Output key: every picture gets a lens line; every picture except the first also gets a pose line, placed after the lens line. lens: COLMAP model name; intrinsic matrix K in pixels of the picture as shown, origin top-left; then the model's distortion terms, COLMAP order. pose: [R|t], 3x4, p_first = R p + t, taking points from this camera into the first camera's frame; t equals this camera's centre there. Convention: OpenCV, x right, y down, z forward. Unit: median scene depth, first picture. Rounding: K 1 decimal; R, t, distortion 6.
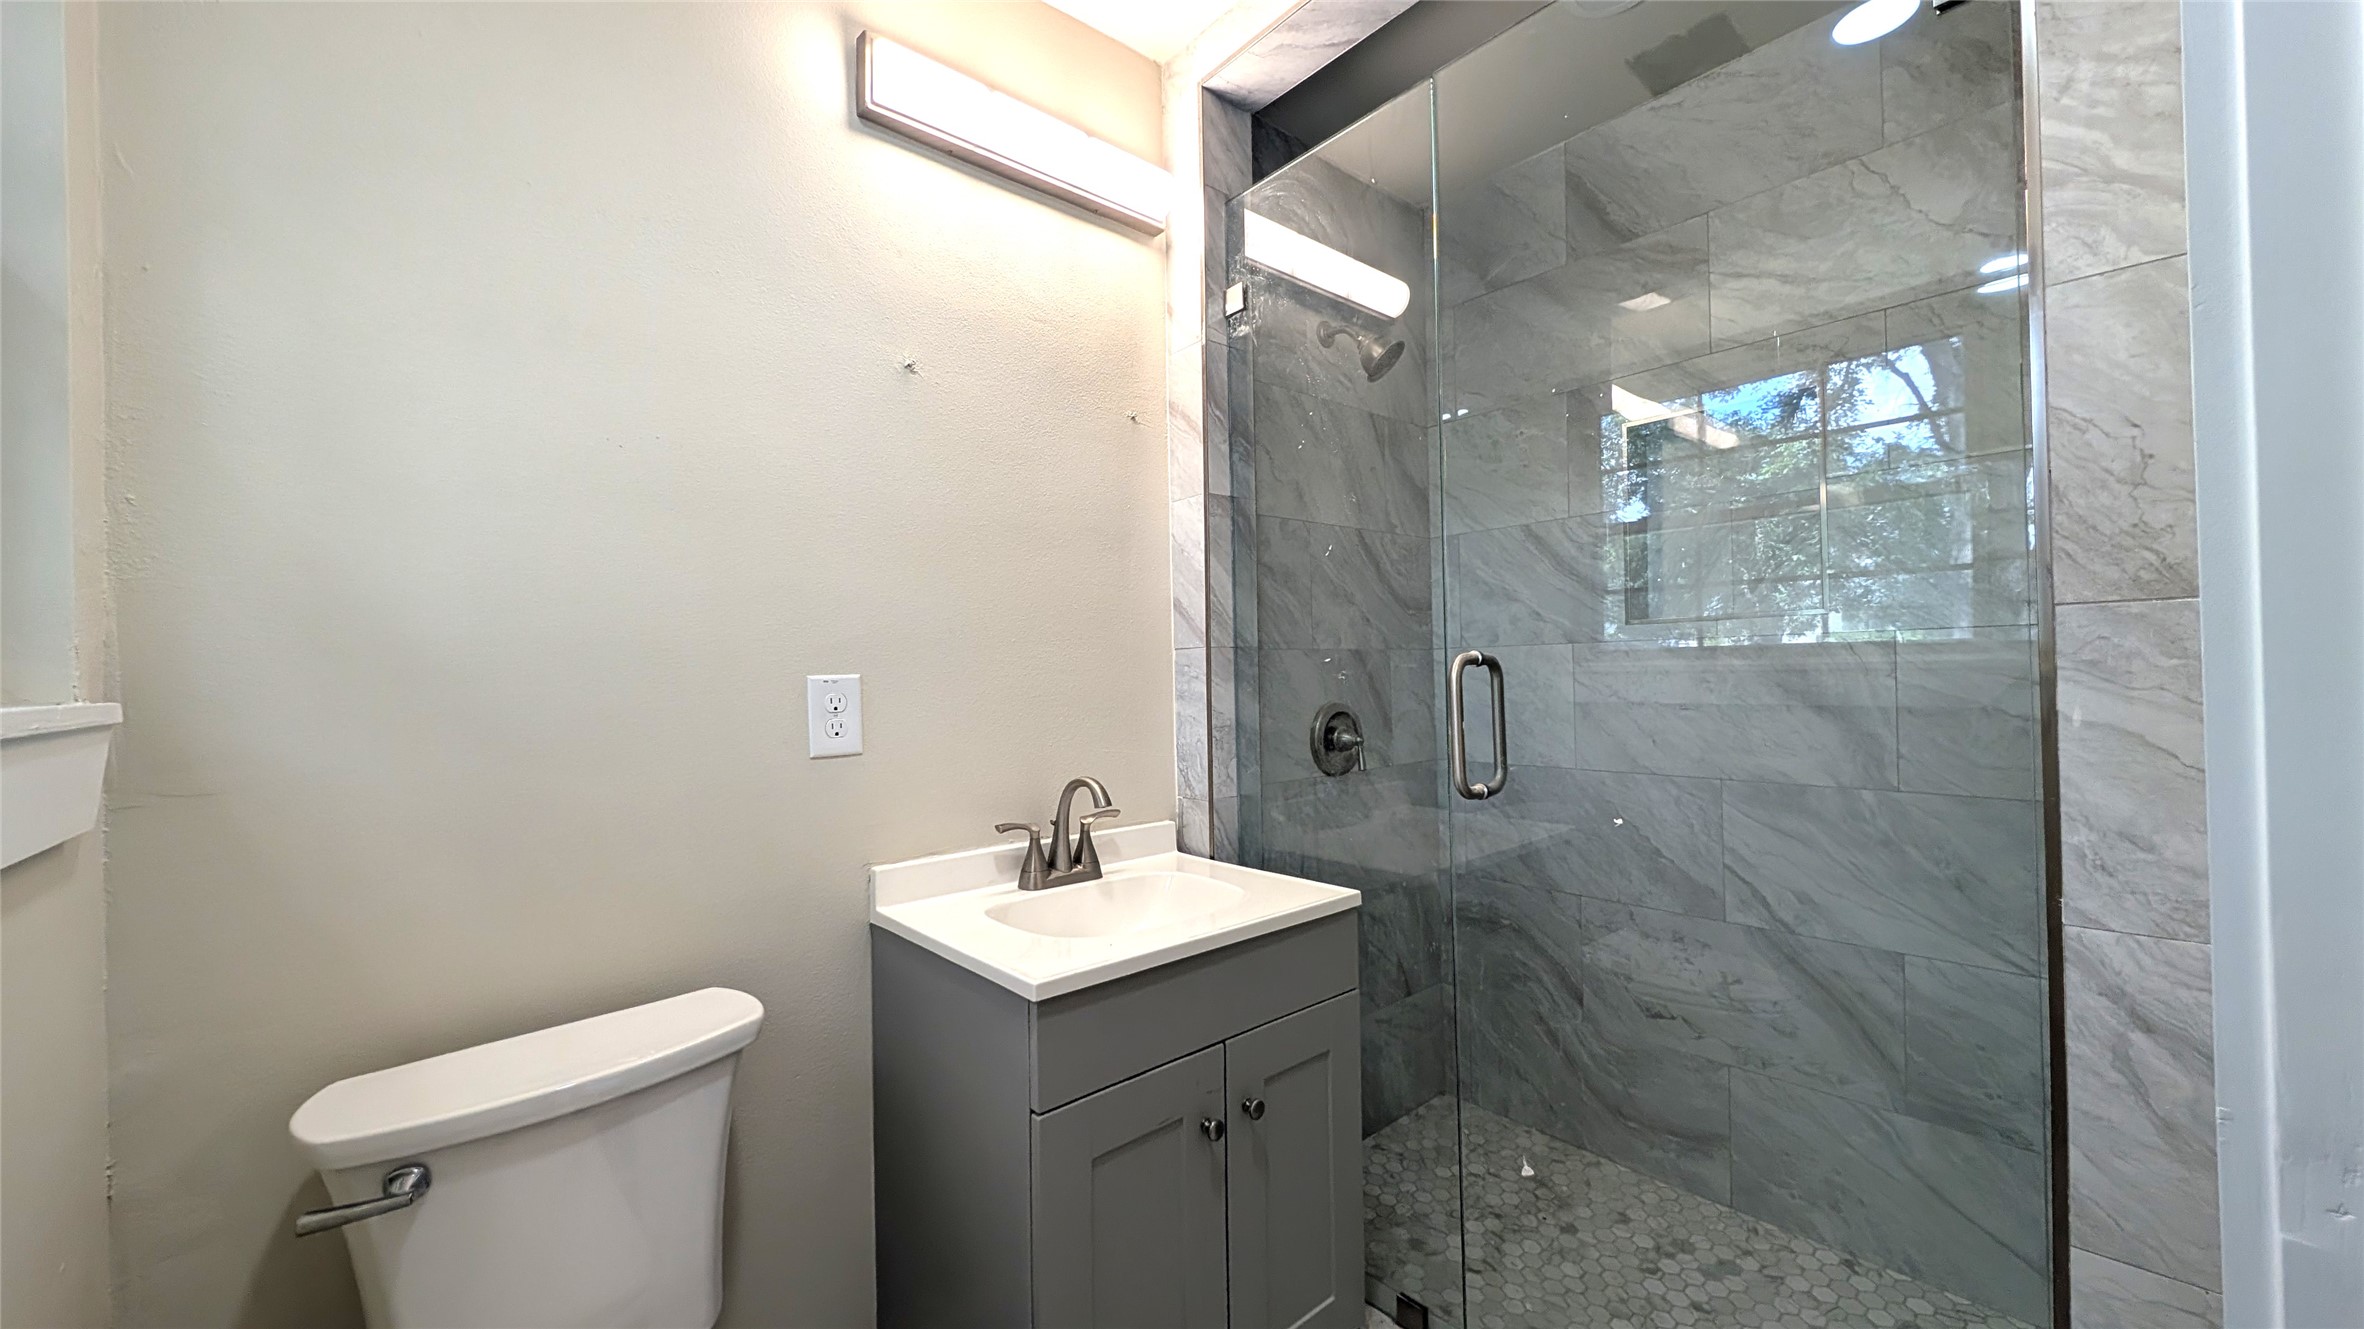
lens RADIAL K [[856.1, 0, 1181.6], [0, 856.1, 668.6], [0, 0, 1]] dist [0.008596, -0.003574]
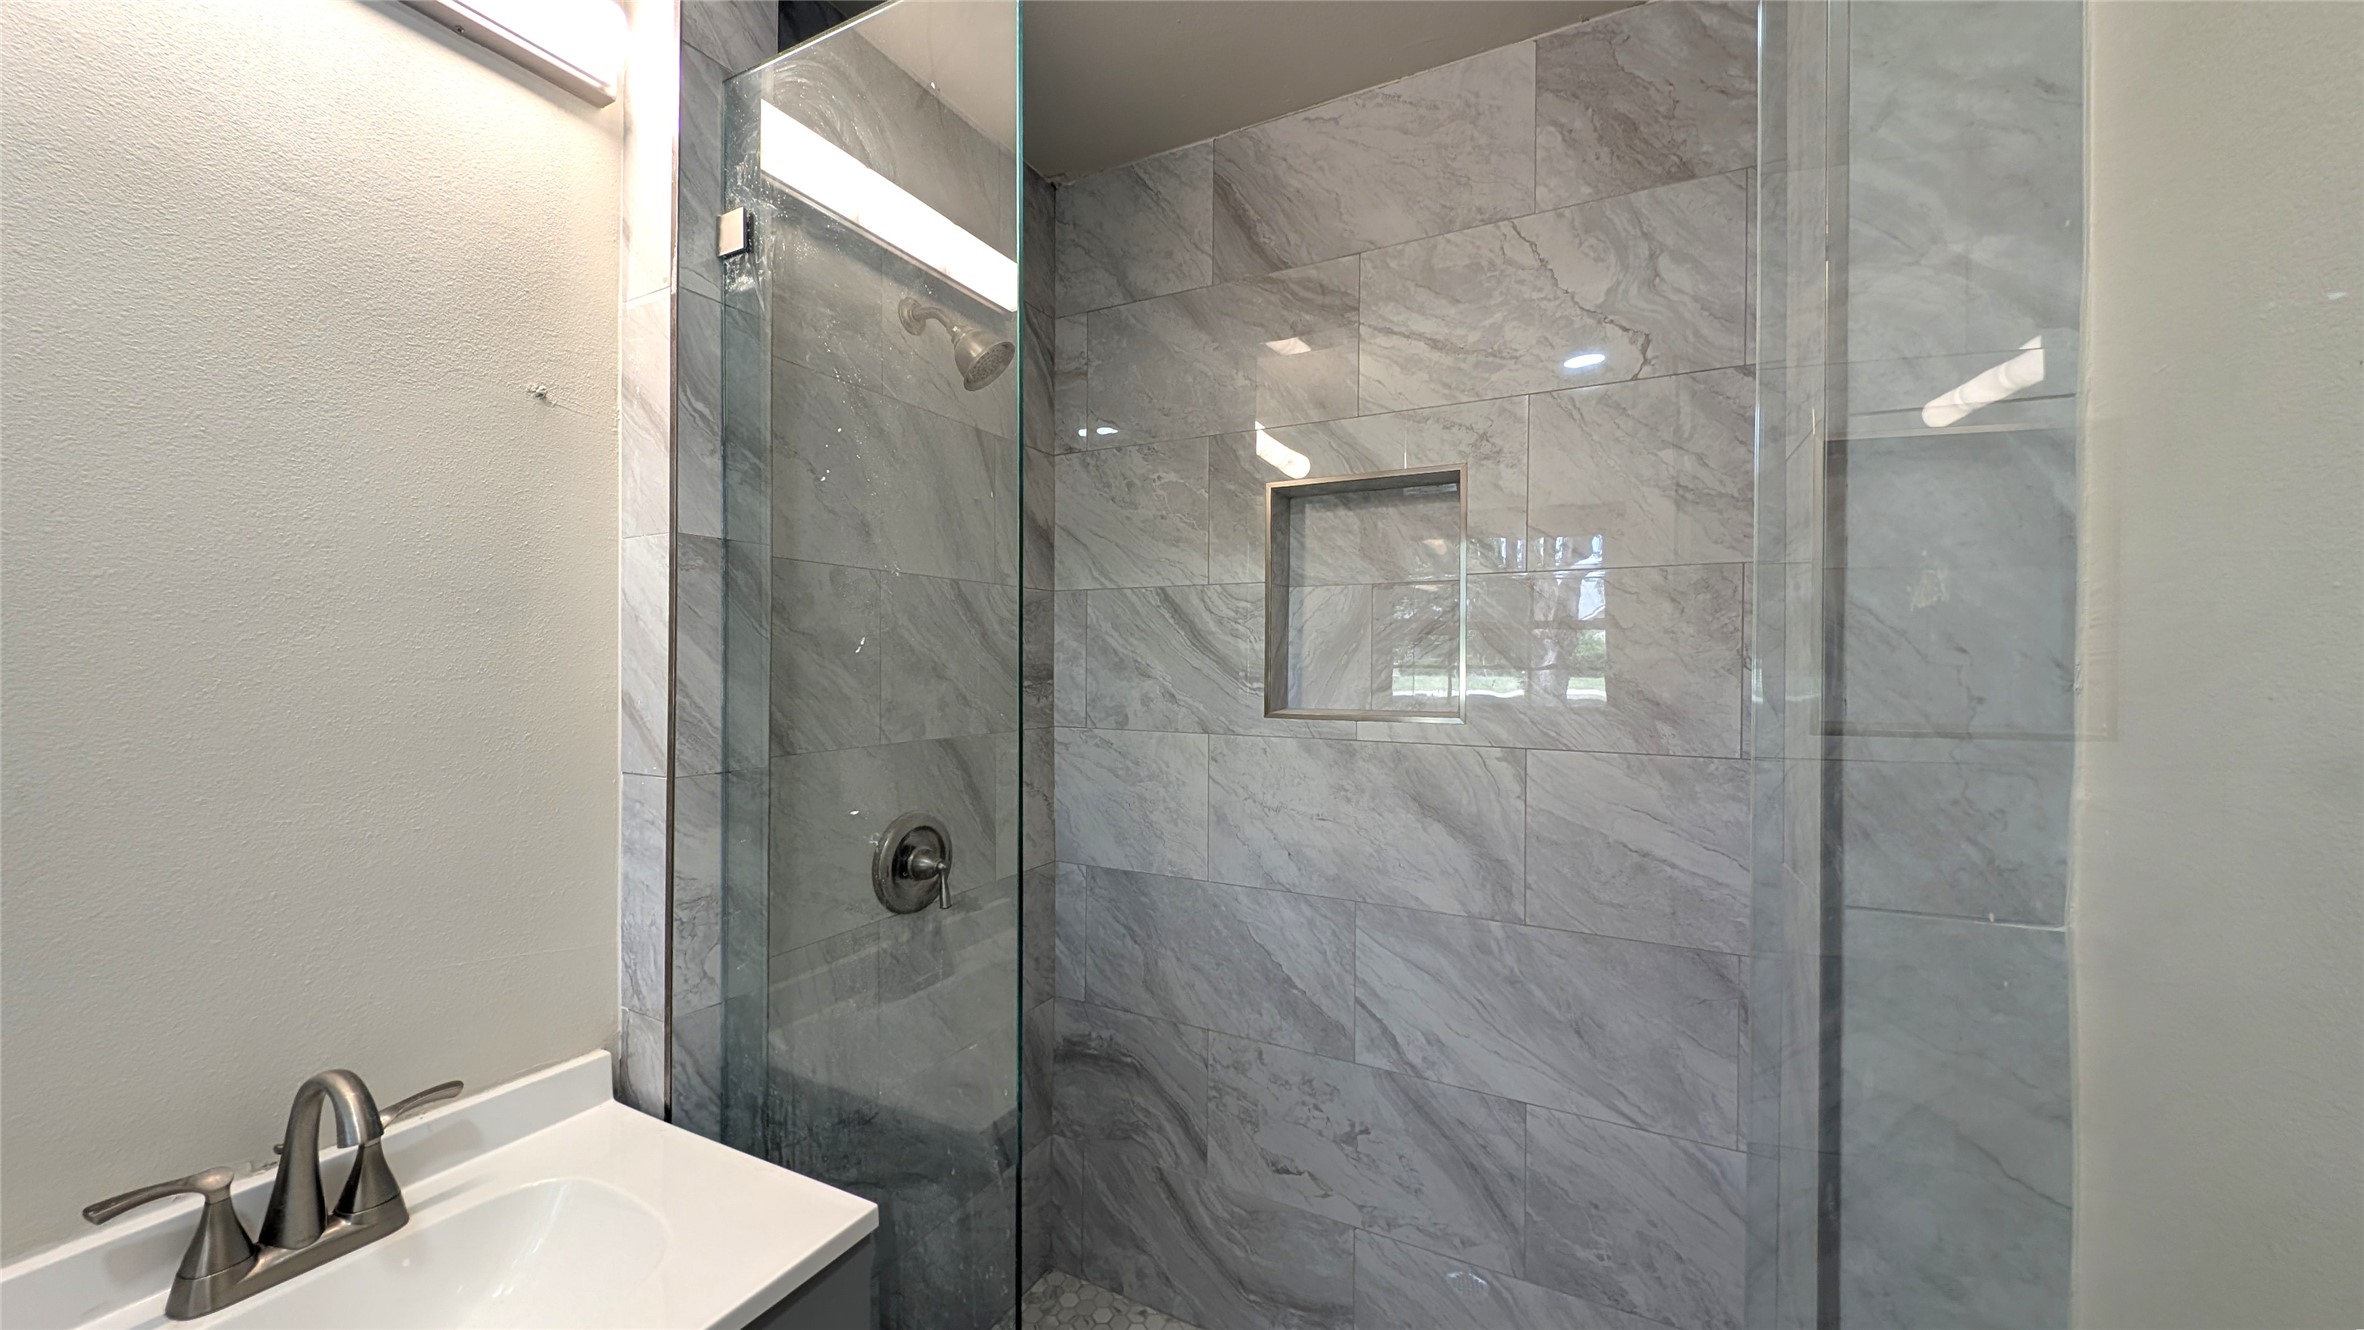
lens RADIAL K [[856.1, 0, 1181.6], [0, 856.1, 669.1], [0, 0, 1]] dist [0.008596, -0.003574]
pose [[0.928236, 0.024287, 0.371199, 0.136637], [-0.026381, 0.999652, 0.000563, -0.108688], [-0.371056, -0.010315, 0.928553, 0.263688]]
